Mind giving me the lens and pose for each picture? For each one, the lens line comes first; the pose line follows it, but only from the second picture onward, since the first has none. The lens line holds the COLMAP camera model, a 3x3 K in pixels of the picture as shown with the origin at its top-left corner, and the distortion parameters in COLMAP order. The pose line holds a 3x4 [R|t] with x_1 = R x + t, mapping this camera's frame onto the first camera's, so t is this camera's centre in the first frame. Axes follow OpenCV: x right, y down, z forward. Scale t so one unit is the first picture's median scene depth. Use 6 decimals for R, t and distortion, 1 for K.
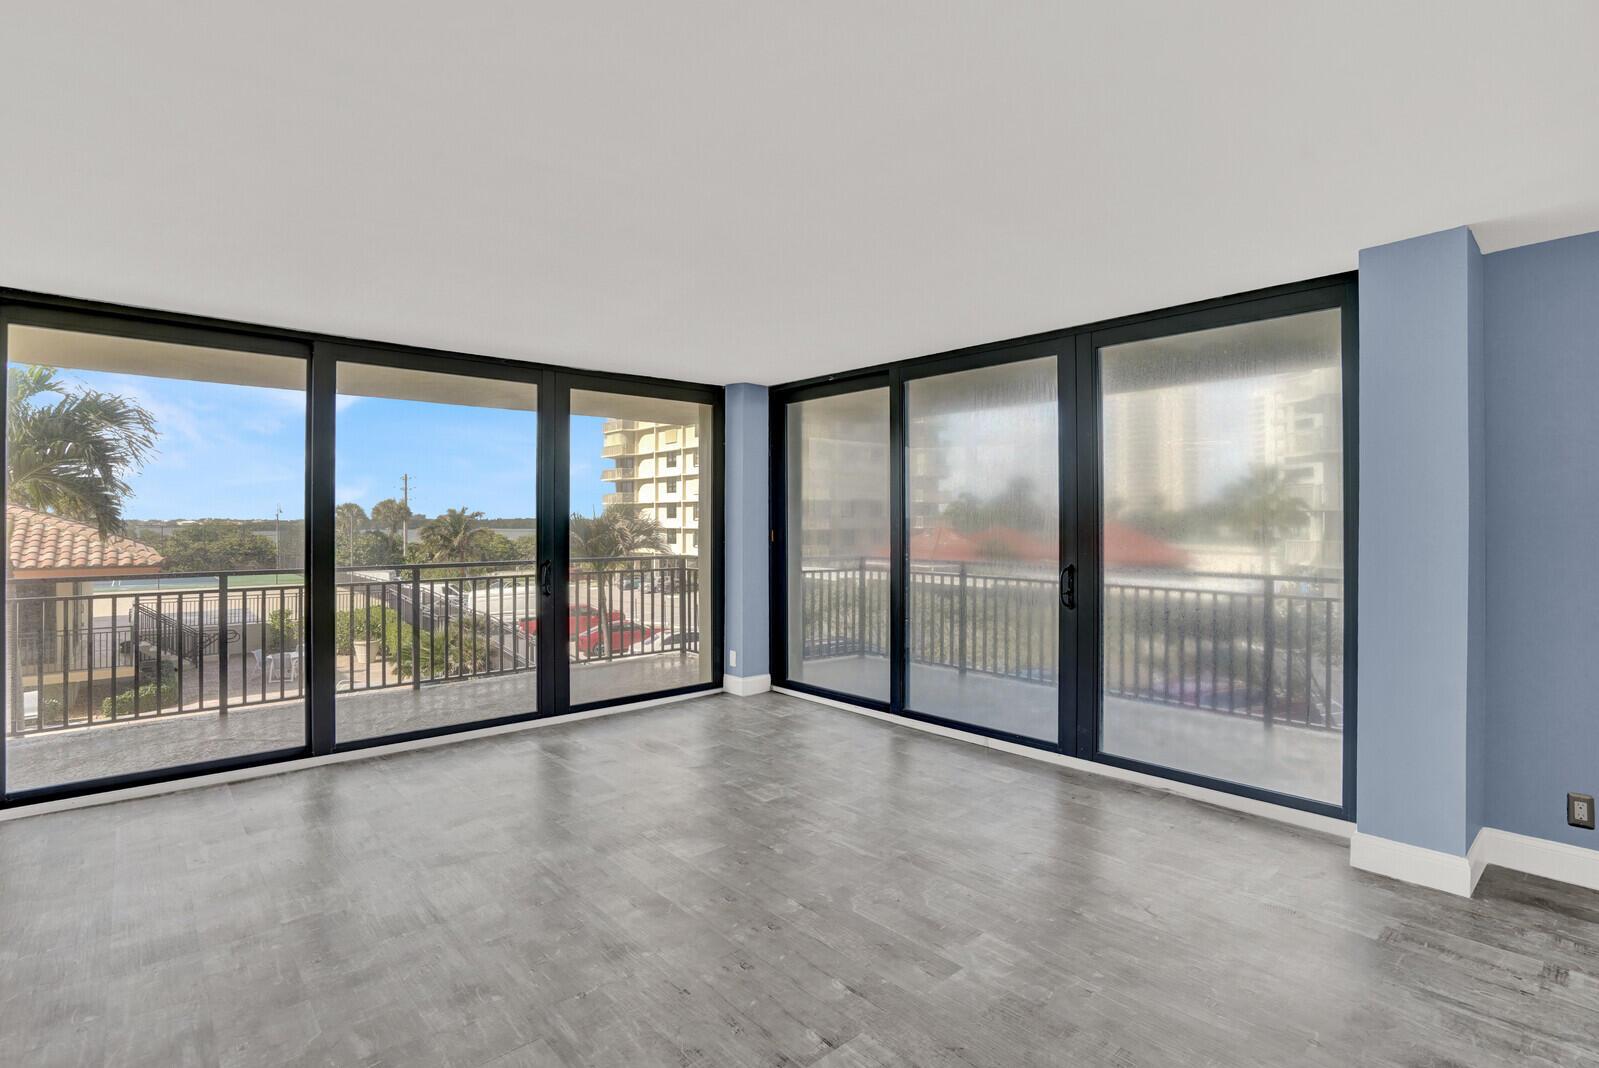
lens RADIAL K [[756.2, 0, 794.5], [0, 756.2, 530.9], [0, 0, 1]] dist [-0.045122, 0.014208]
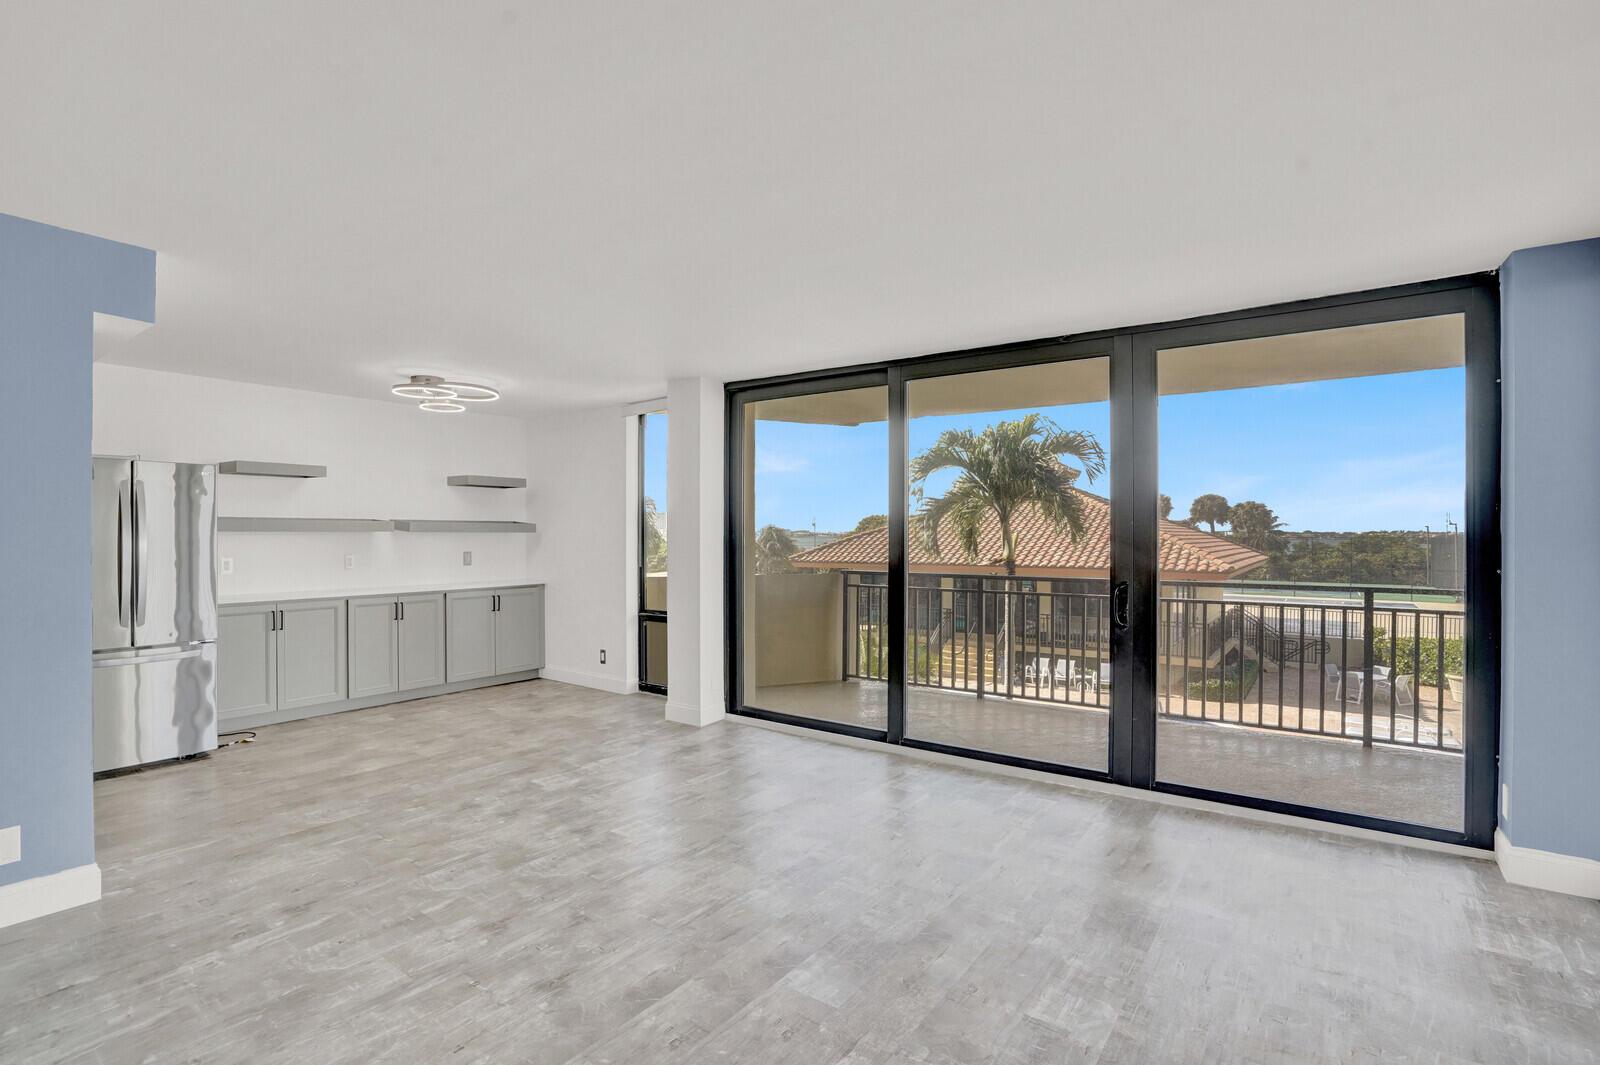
lens RADIAL K [[756.7, 0, 797.0], [0, 756.7, 525.4], [0, 0, 1]] dist [-0.045122, 0.014208]
pose [[0.214277, -0.009930, -0.976723, 0.347040], [-0.013322, 0.999826, -0.013087, -0.002242], [0.976682, 0.015816, 0.214107, 0.508540]]
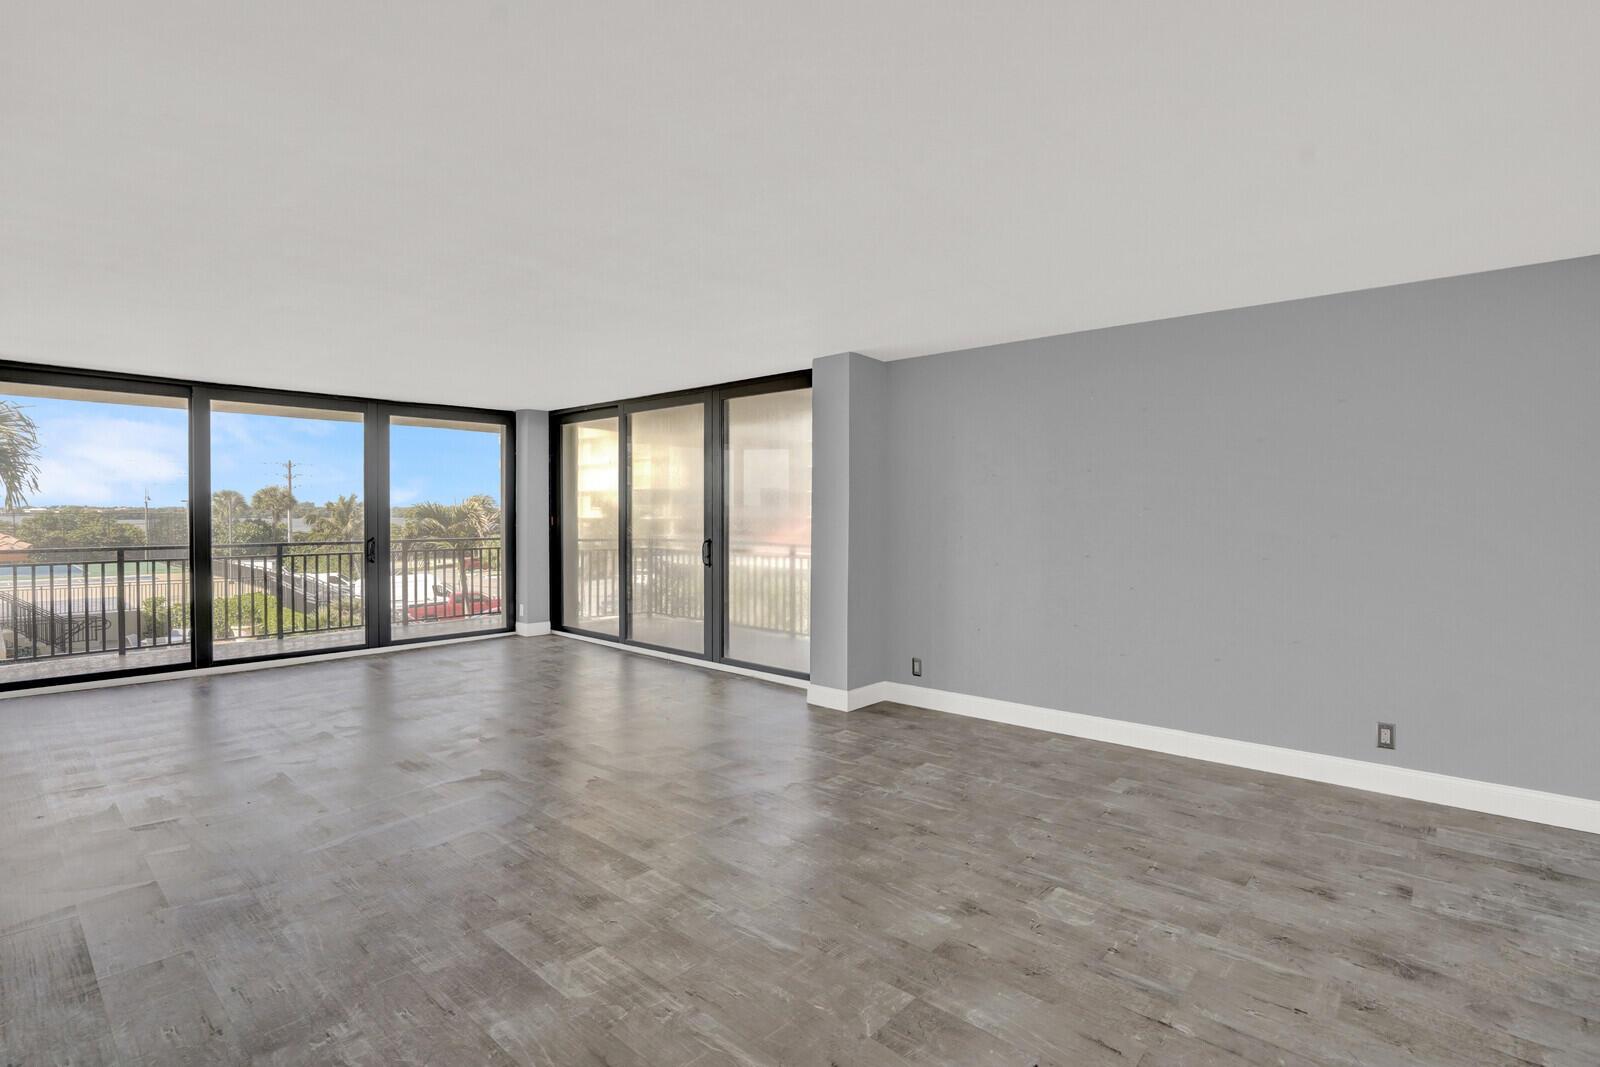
lens RADIAL K [[756.7, 0, 791.5], [0, 756.7, 539.1], [0, 0, 1]] dist [-0.045122, 0.014208]
pose [[0.993747, 0.000489, 0.111652, 0.293001], [-0.003198, 0.999705, 0.024079, 0.006066], [-0.111607, -0.024285, 0.993456, -0.472565]]
